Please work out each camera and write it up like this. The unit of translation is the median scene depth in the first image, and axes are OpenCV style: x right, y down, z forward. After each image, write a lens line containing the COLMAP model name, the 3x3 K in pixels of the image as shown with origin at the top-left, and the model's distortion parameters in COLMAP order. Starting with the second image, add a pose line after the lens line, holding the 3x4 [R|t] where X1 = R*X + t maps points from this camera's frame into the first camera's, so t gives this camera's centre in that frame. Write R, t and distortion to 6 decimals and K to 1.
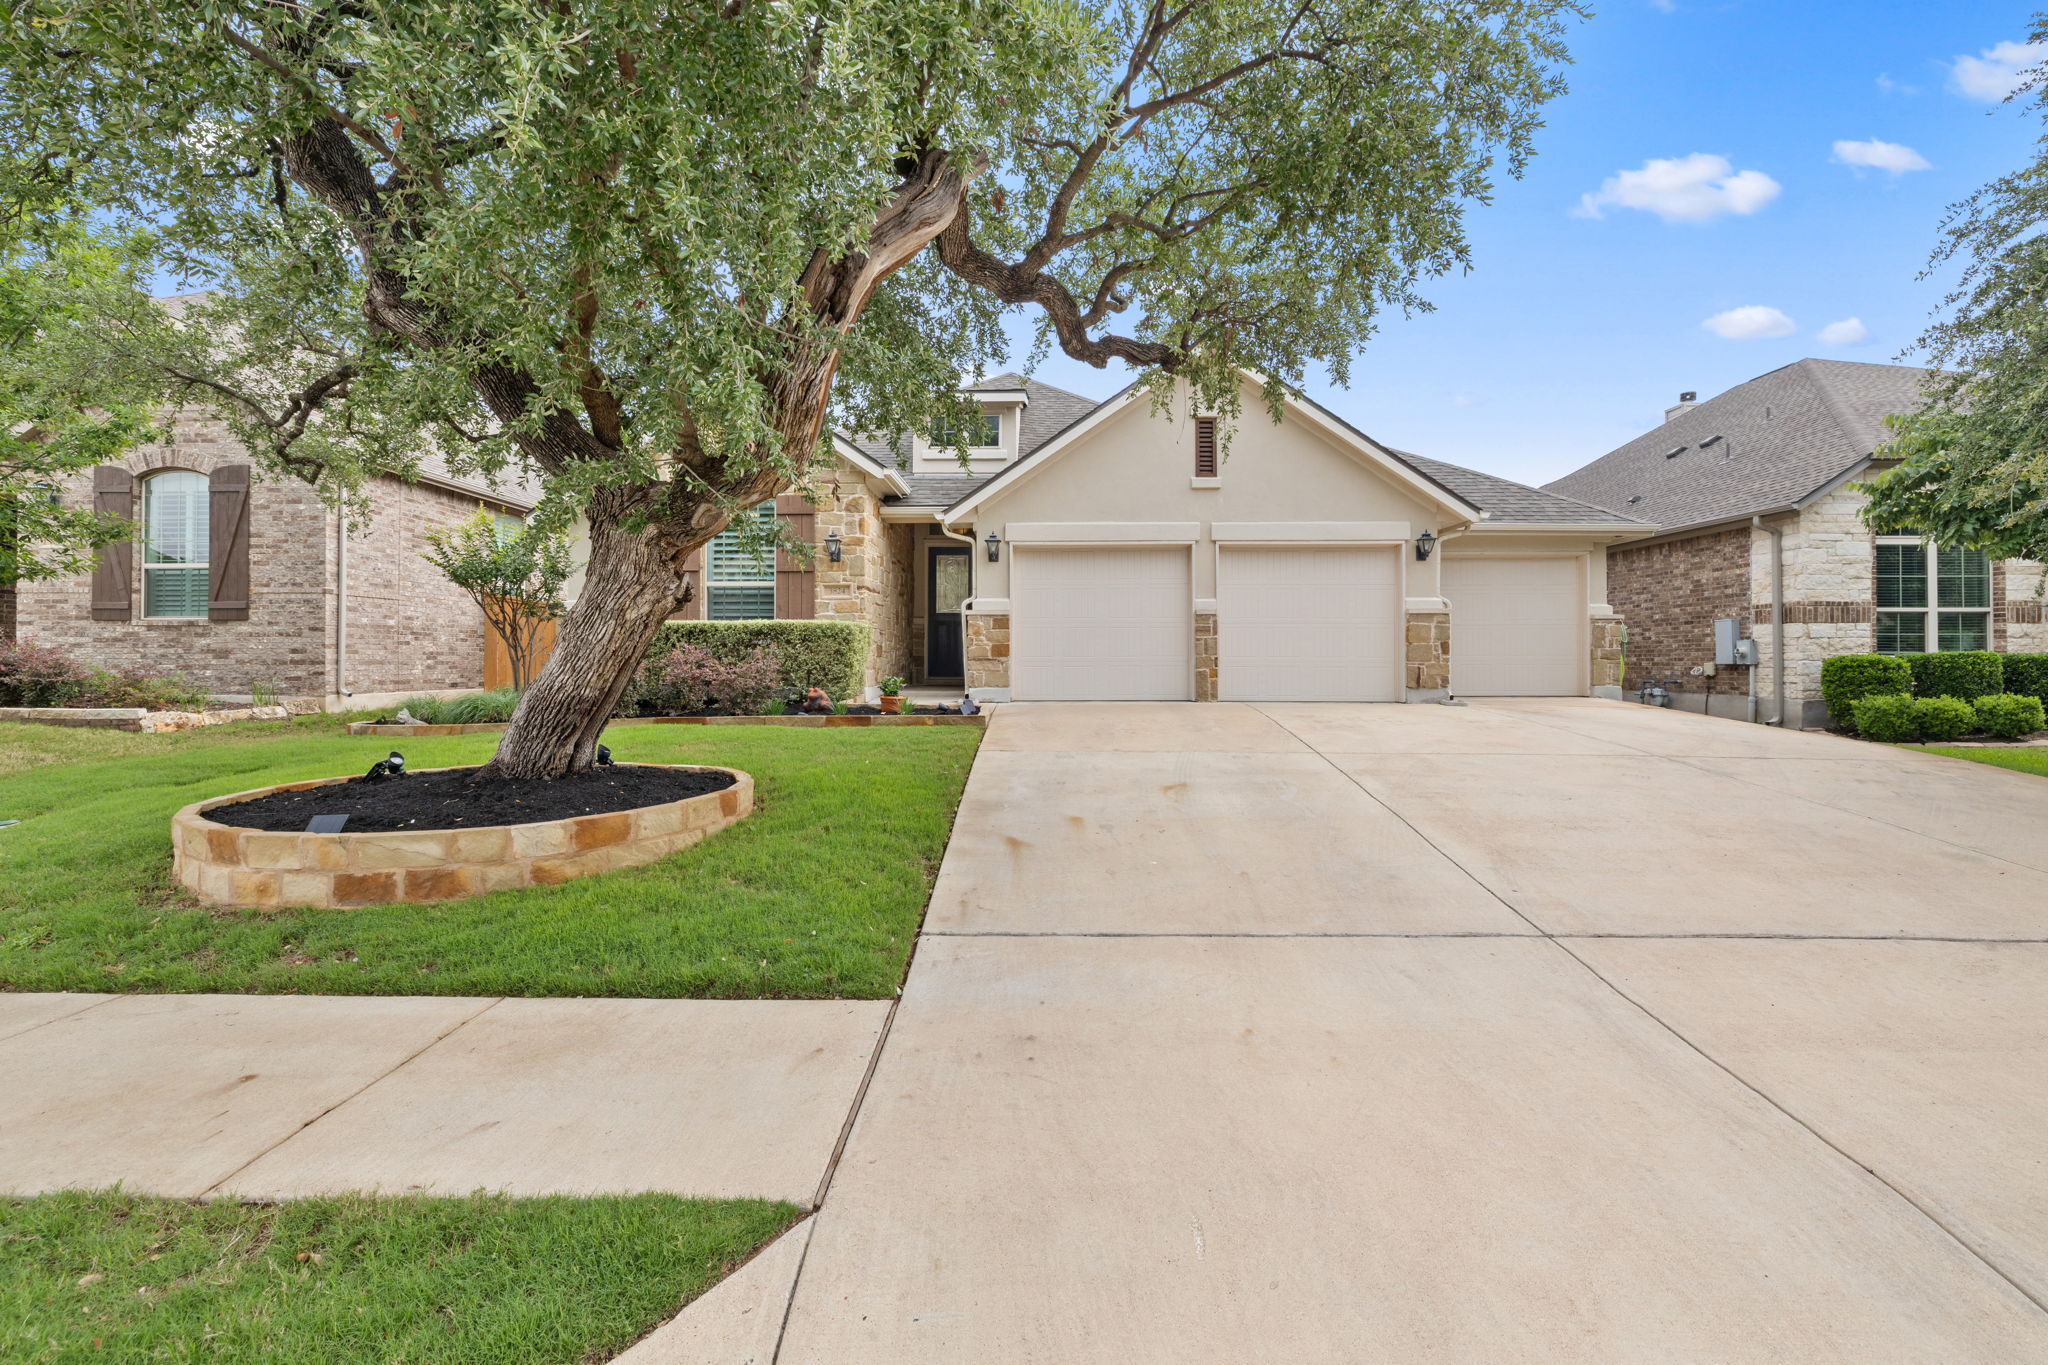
lens RADIAL K [[858.1, 0, 1022.2], [0, 858.1, 671.7], [0, 0, 1]] dist [0.000092, -0.000909]
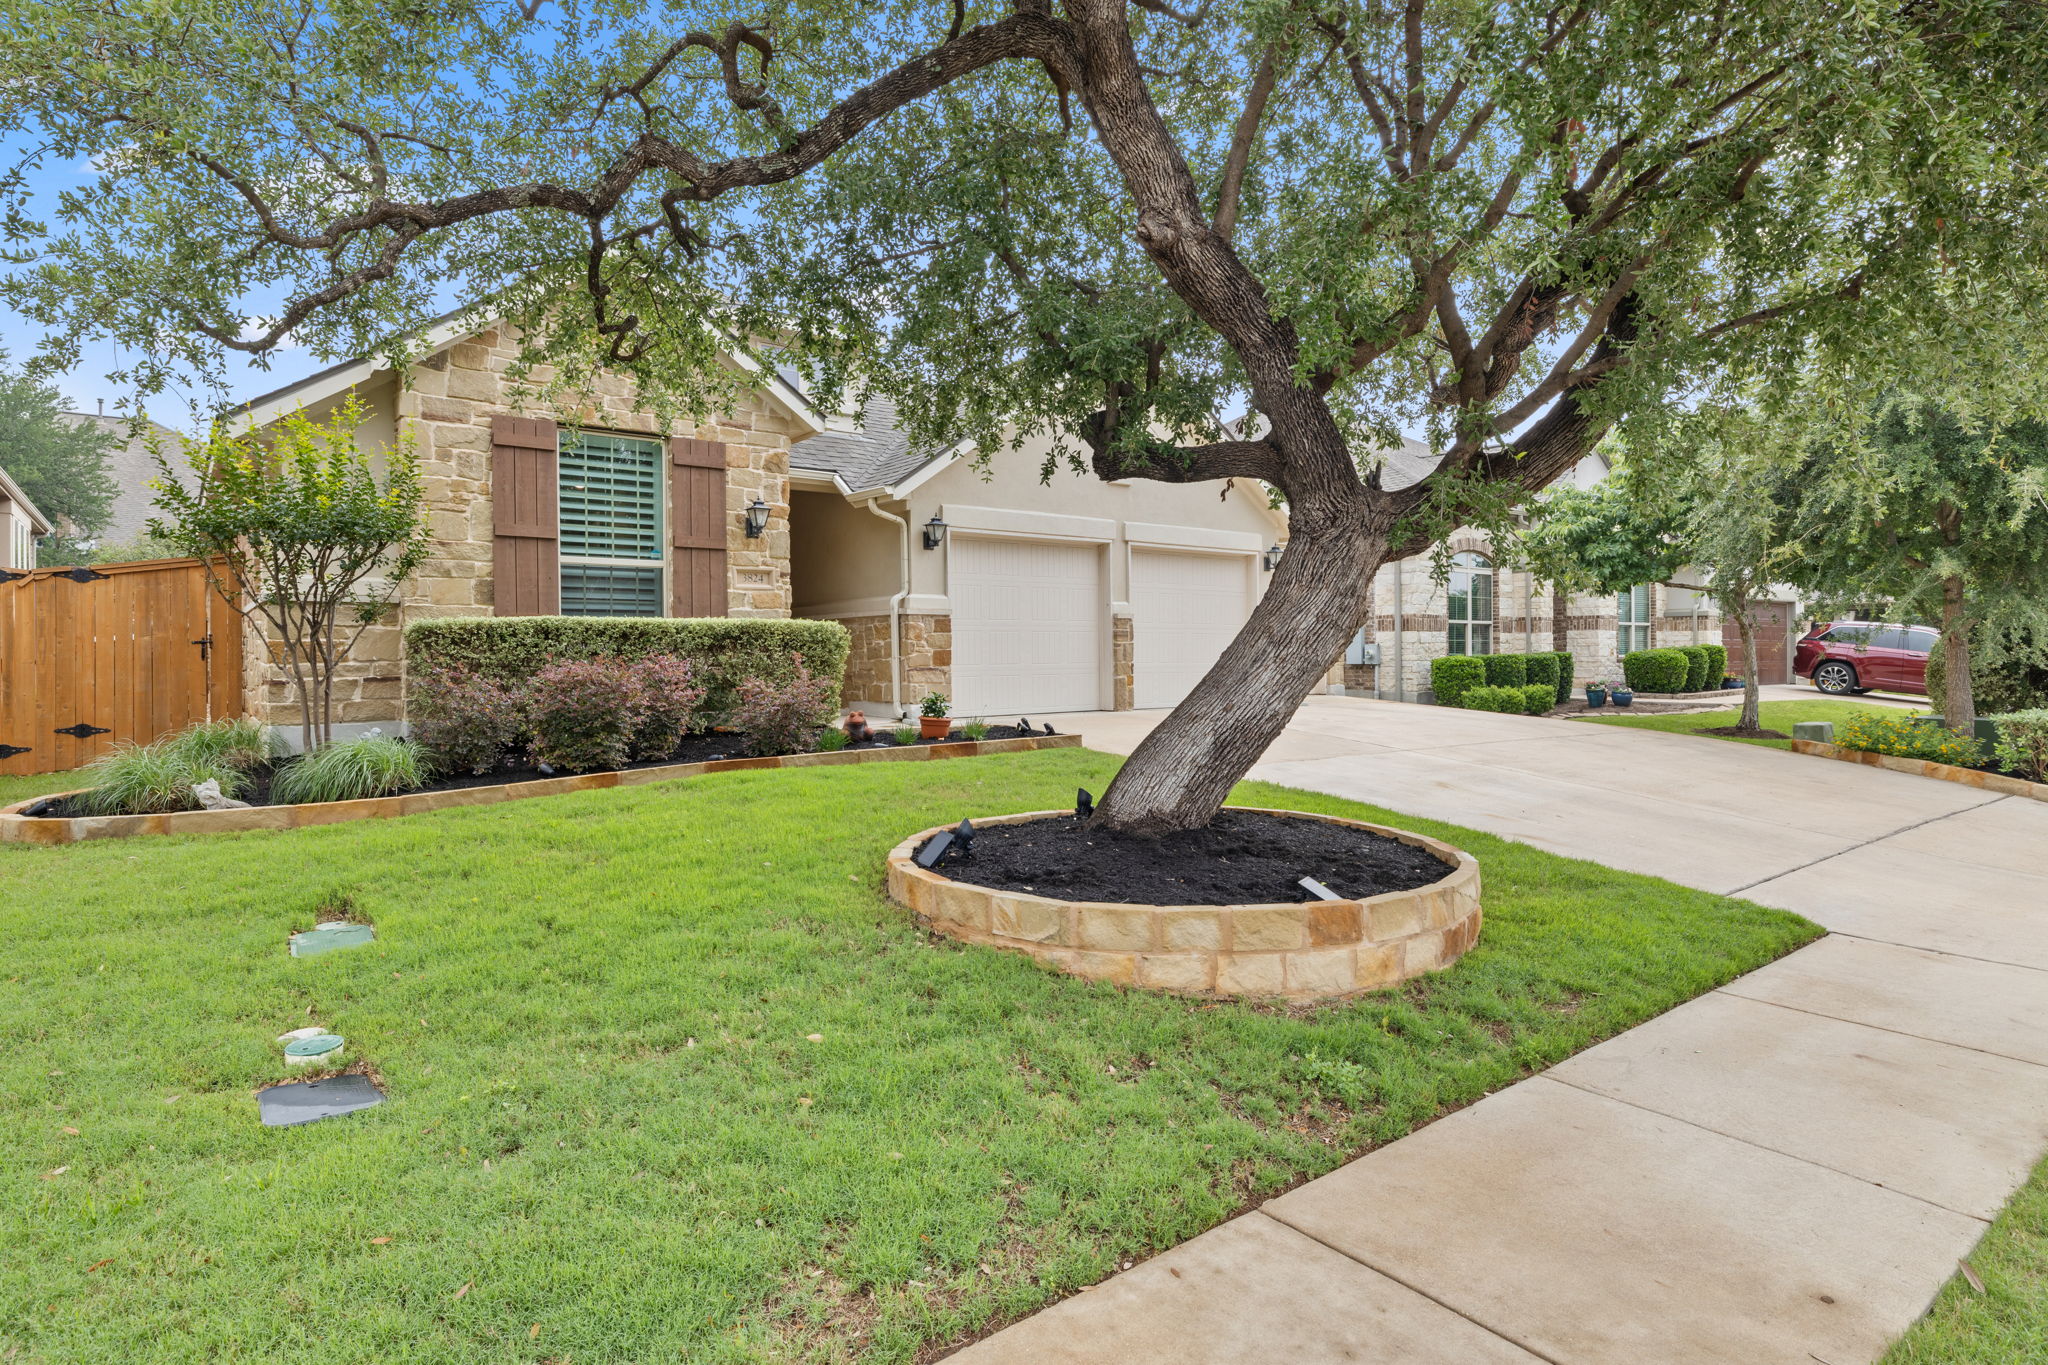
lens RADIAL K [[1099.2, 0, 1023.6], [0, 1099.2, 677.8], [0, 0, 1]] dist [0.003934, 0.001274]
pose [[0.772926, -0.018110, 0.634237, -0.631458], [0.014515, 0.999836, 0.010860, -0.016117], [-0.634330, 0.000812, 0.773062, 0.131799]]
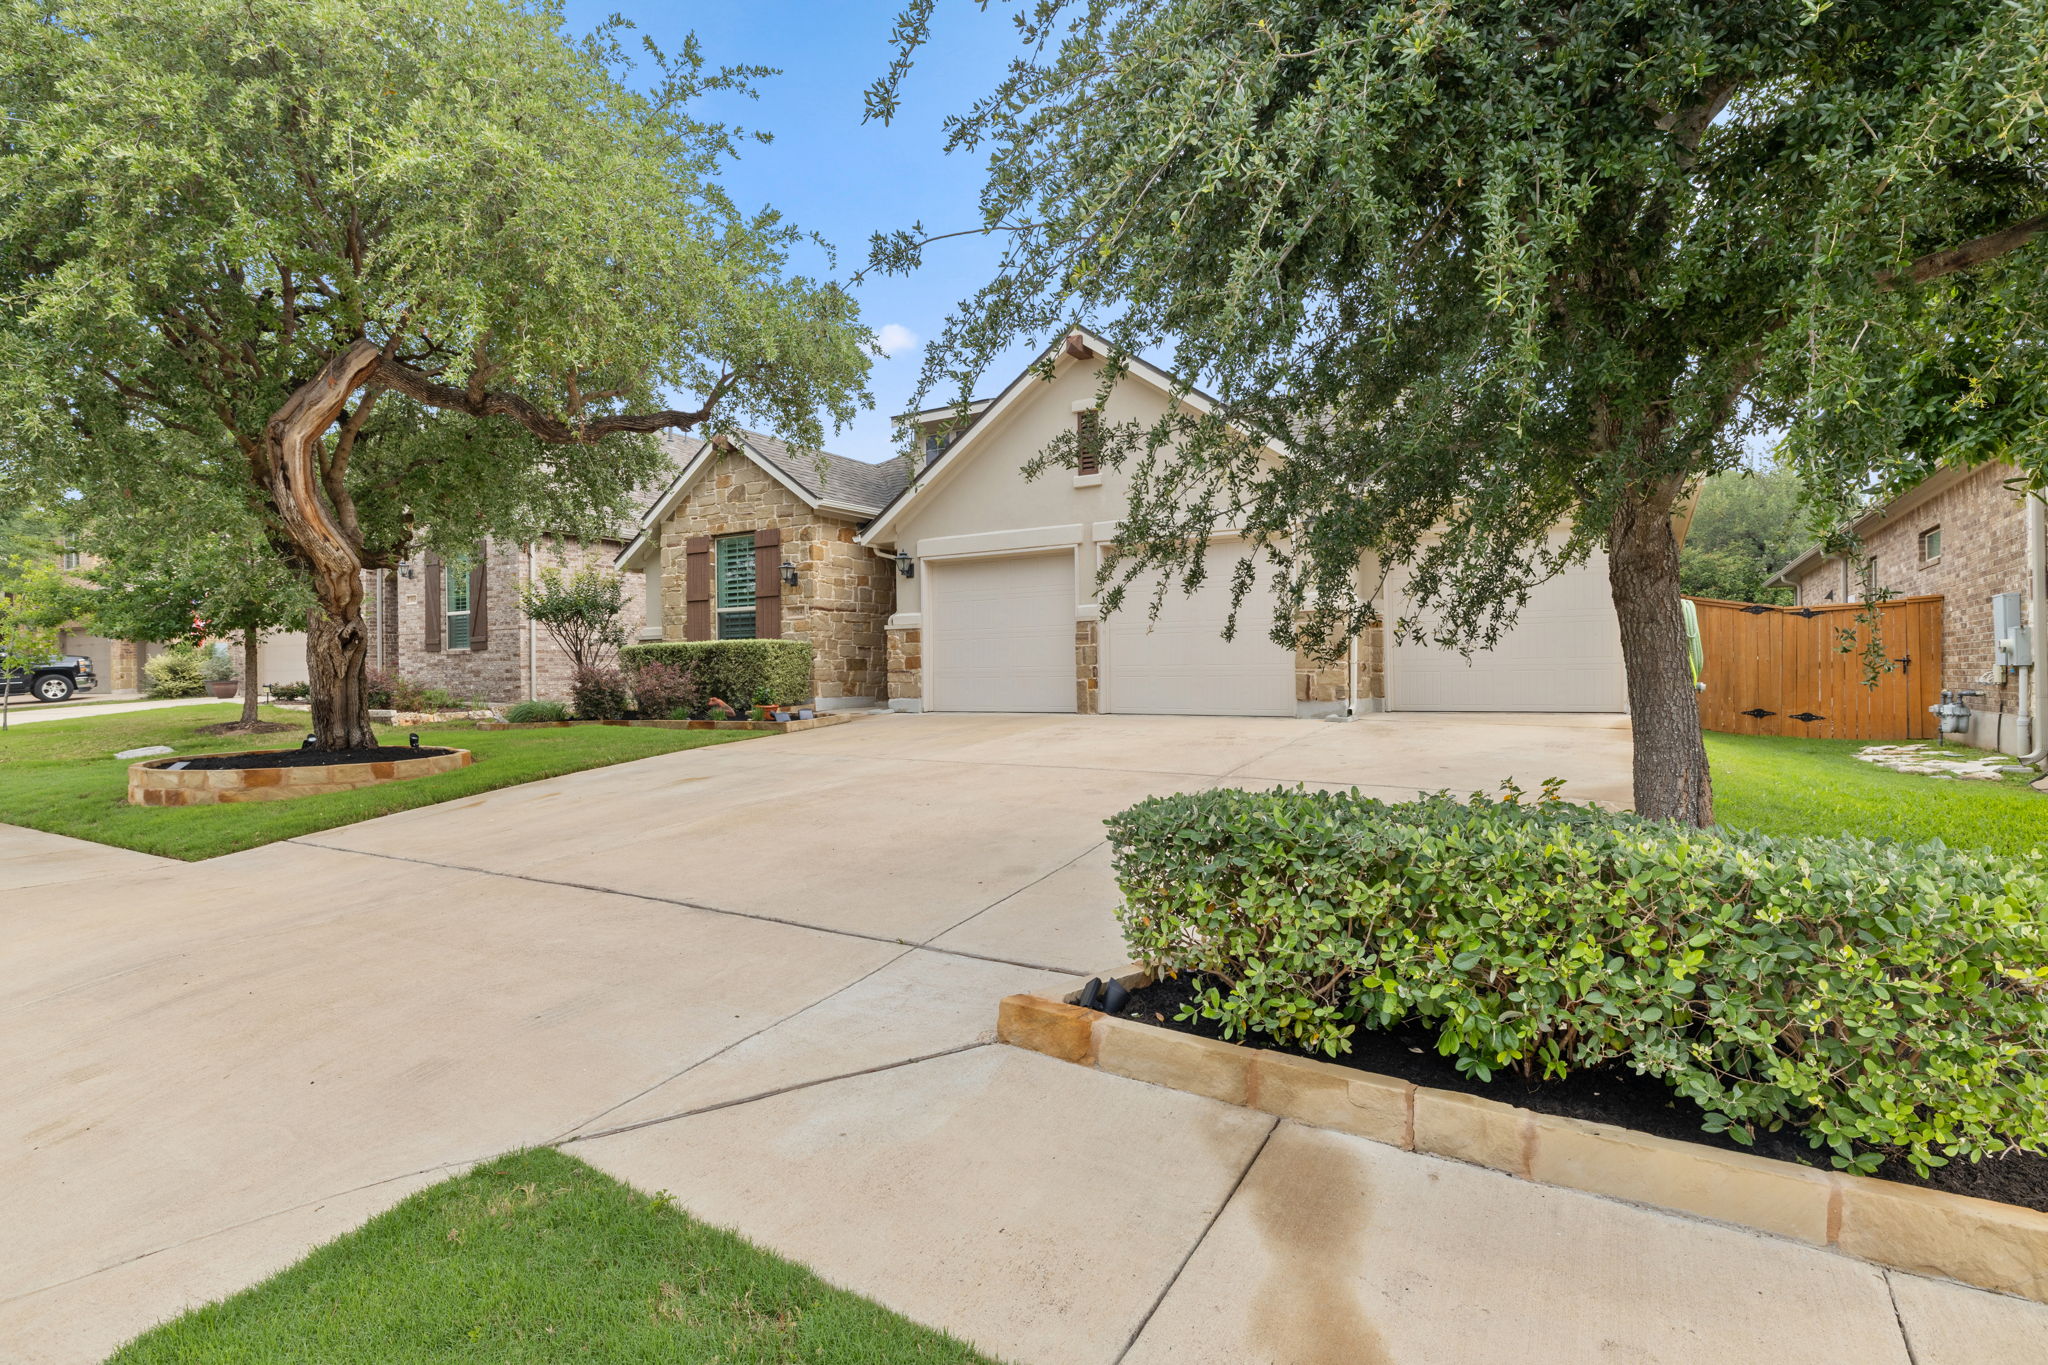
lens RADIAL K [[1009.4, 0, 1021.6], [0, 1009.4, 683.6], [0, 0, 1]] dist [-0.002417, -0.000145]
pose [[0.863792, -0.004909, -0.503824, 0.701754], [0.004261, 0.999988, -0.002437, 0.004057], [0.503830, -0.000042, 0.863803, 0.008638]]
